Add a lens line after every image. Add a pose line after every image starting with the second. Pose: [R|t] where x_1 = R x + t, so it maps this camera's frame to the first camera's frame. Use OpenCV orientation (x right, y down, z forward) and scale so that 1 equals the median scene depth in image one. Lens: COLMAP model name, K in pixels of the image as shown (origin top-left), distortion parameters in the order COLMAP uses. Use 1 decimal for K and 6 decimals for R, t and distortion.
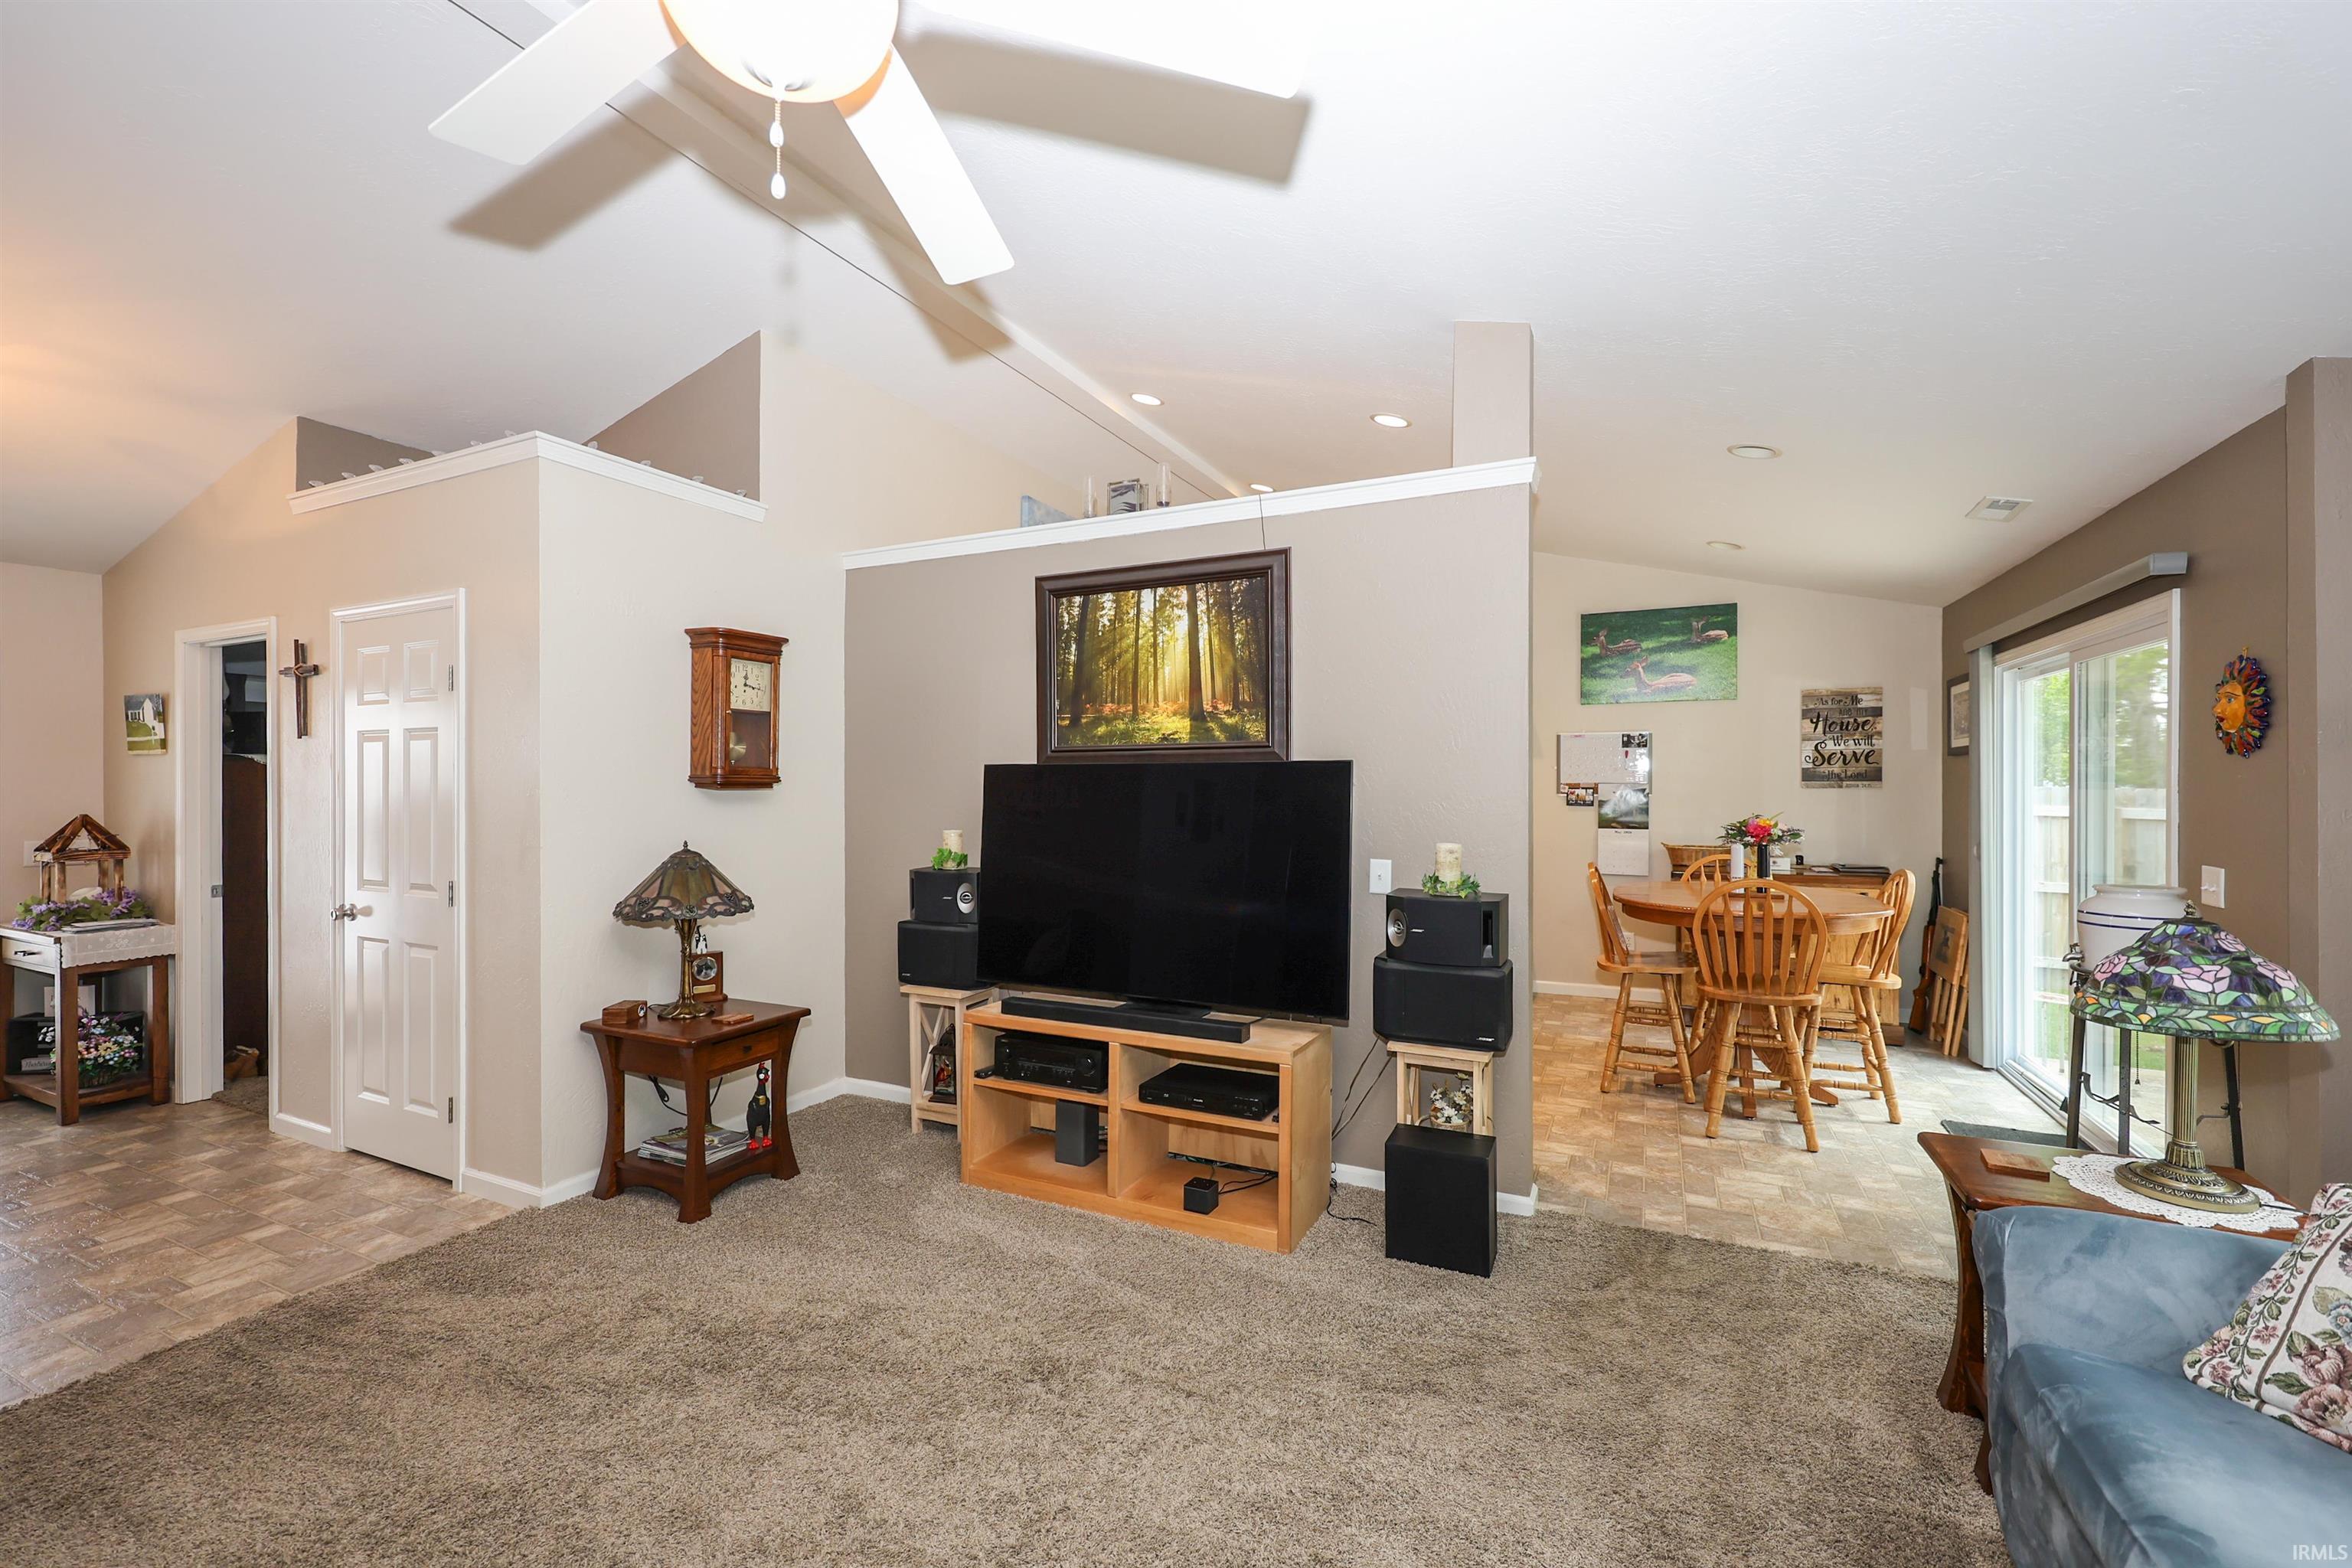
lens RADIAL K [[949.6, 0, 1217.2], [0, 949.6, 786.6], [0, 0, 1]] dist [0.009582, -0.000187]
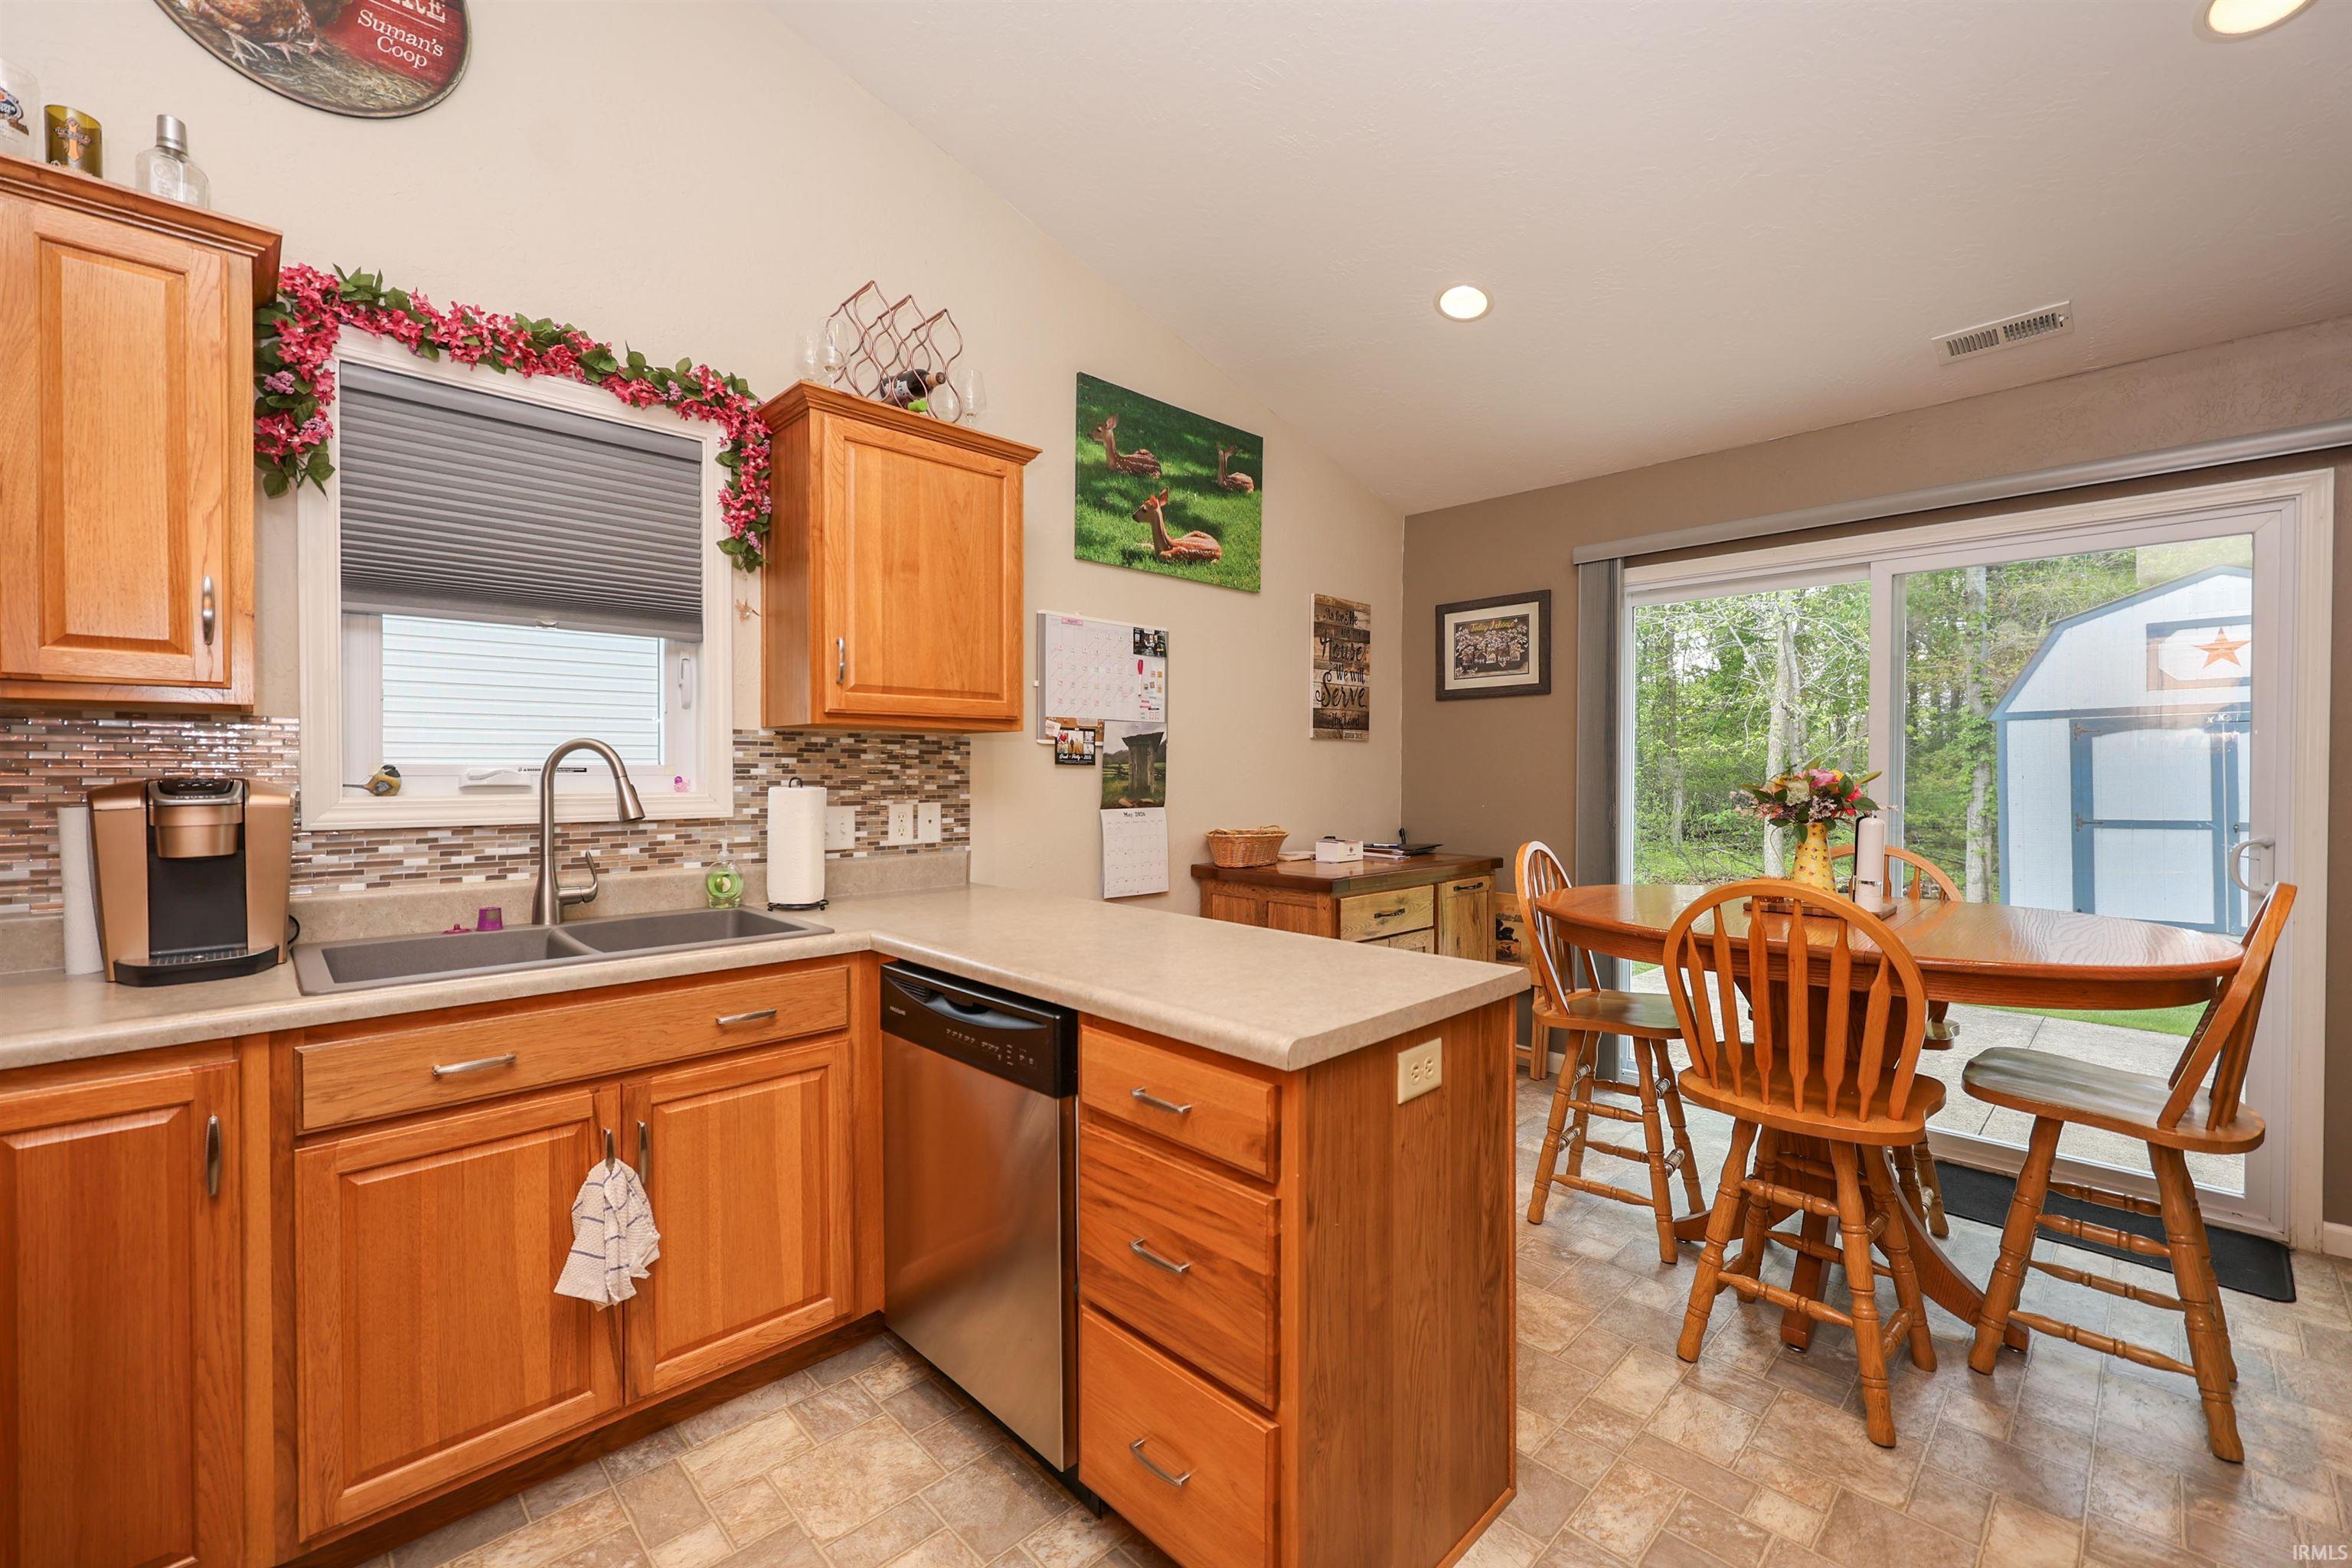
lens RADIAL K [[949.6, 0, 1166.8], [0, 949.6, 784.4], [0, 0, 1]] dist [0.009582, -0.000187]
pose [[0.372975, -0.013660, 0.927741, -0.057335], [0.003570, 0.999905, 0.013287, 0.025271], [-0.927835, -0.001643, 0.372988, 0.826472]]
